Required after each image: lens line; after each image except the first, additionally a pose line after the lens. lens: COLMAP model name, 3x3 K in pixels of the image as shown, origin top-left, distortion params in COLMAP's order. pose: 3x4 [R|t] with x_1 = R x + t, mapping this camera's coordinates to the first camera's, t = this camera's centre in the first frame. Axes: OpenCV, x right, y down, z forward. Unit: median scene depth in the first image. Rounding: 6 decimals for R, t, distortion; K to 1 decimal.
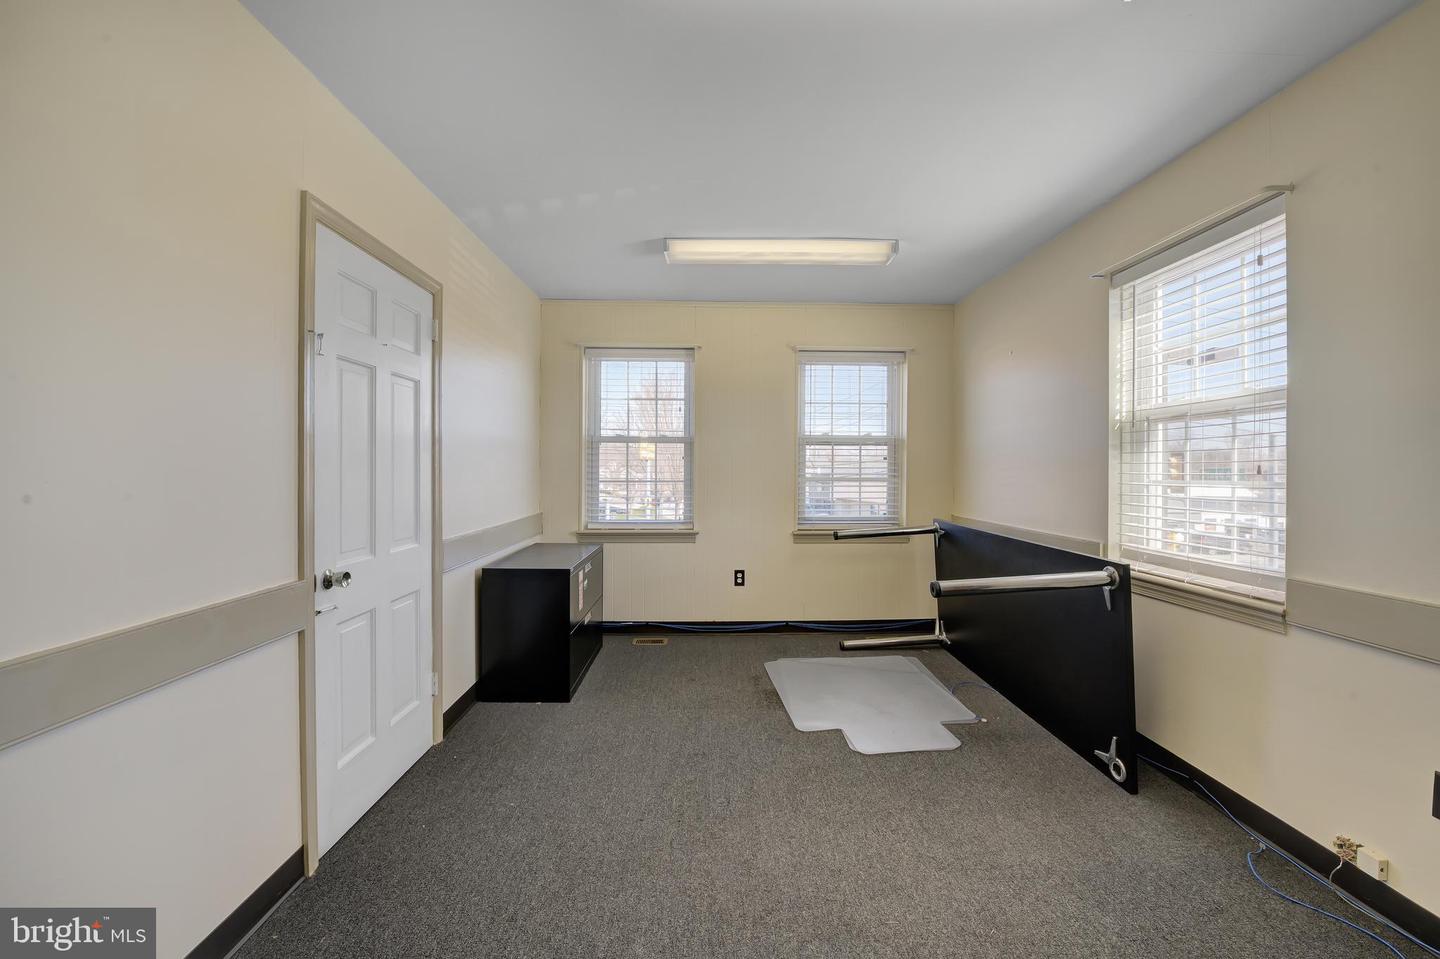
lens RADIAL K [[564.6, 0, 734.6], [0, 564.6, 476.1], [0, 0, 1]] dist [-0.010658, -0.001186]
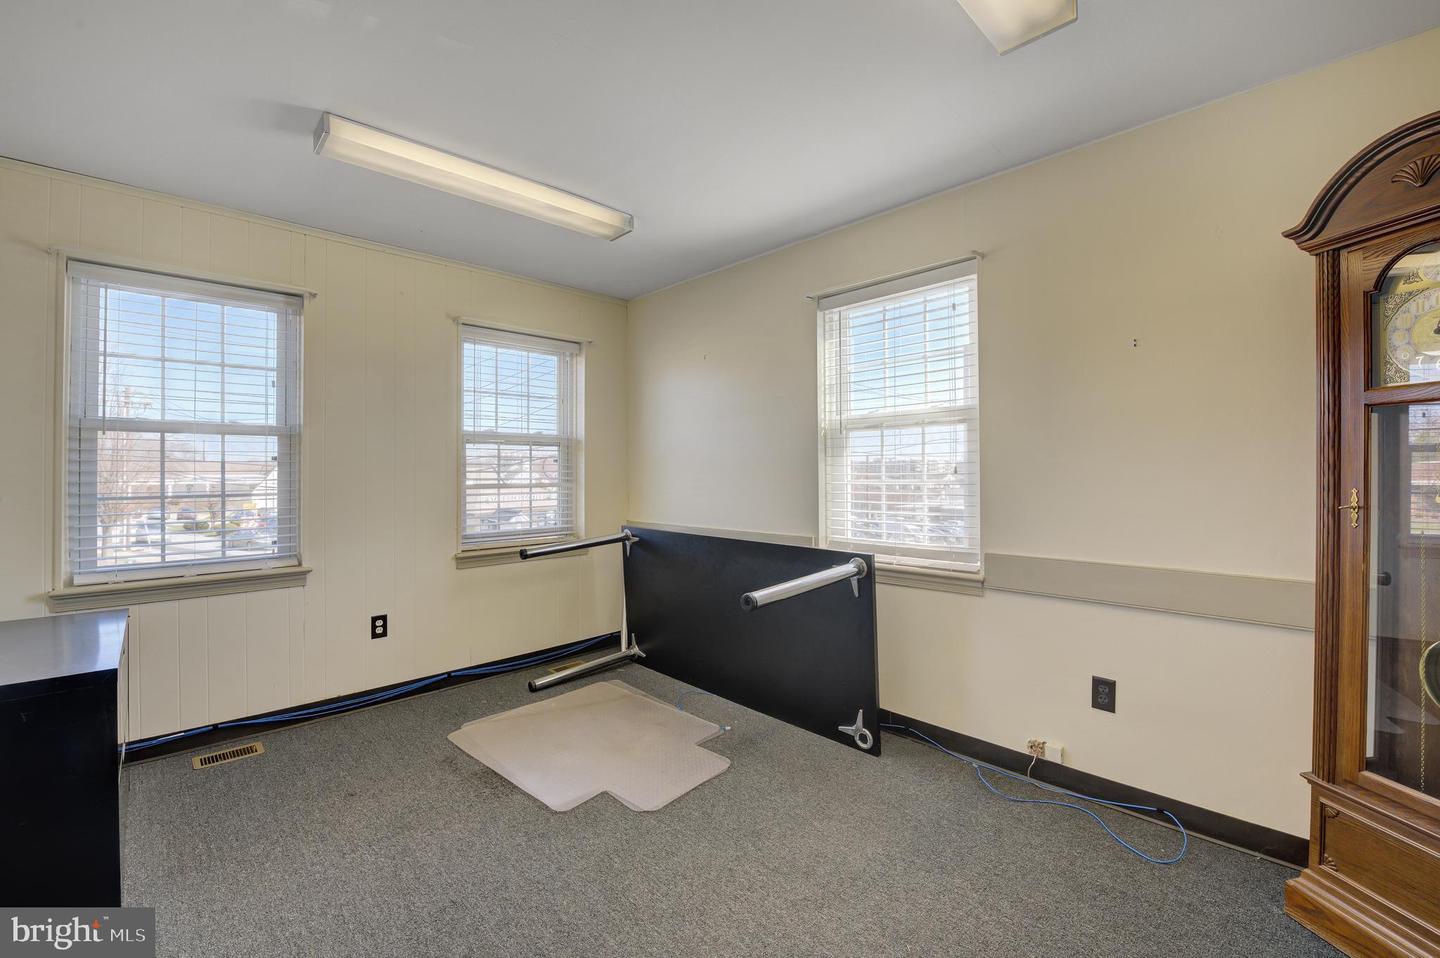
lens RADIAL K [[587.8, 0, 722.9], [0, 587.8, 469.2], [0, 0, 1]] dist [-0.008381, -0.001397]
pose [[0.751902, -0.004997, 0.659256, -0.229668], [0.016926, 0.999788, -0.011726, -0.004573], [-0.659058, 0.019975, 0.751827, 0.225376]]
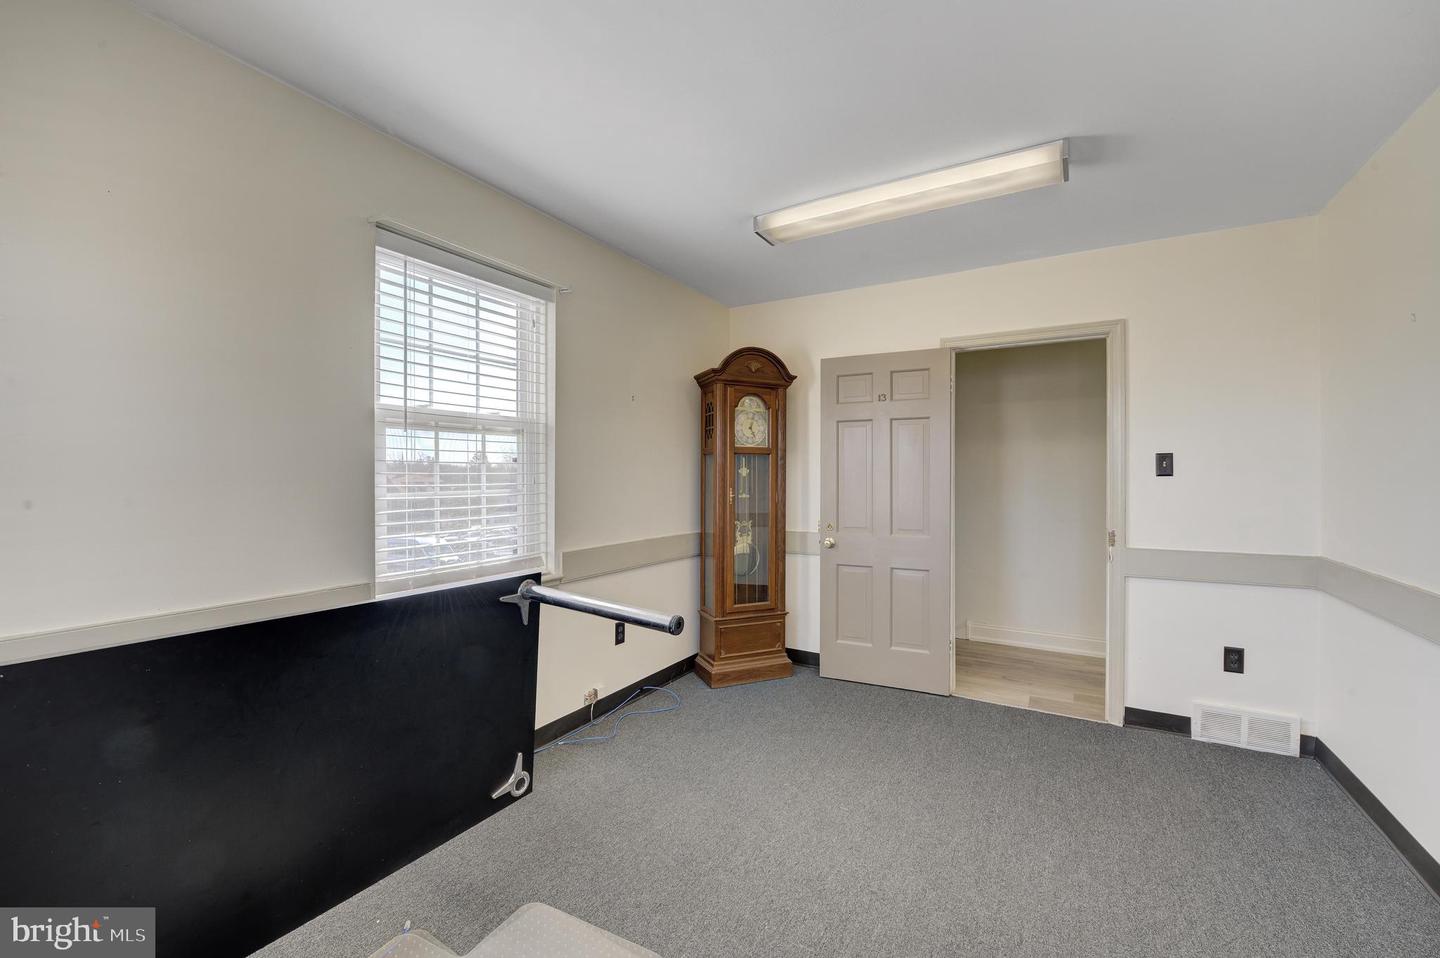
lens RADIAL K [[587.8, 0, 721.4], [0, 587.8, 465.1], [0, 0, 1]] dist [-0.008381, -0.001397]
pose [[-0.828627, -0.000574, 0.559800, -0.148015], [-0.001854, 0.999997, -0.001718, -0.031174], [-0.559798, -0.002461, -0.828626, 1.277787]]
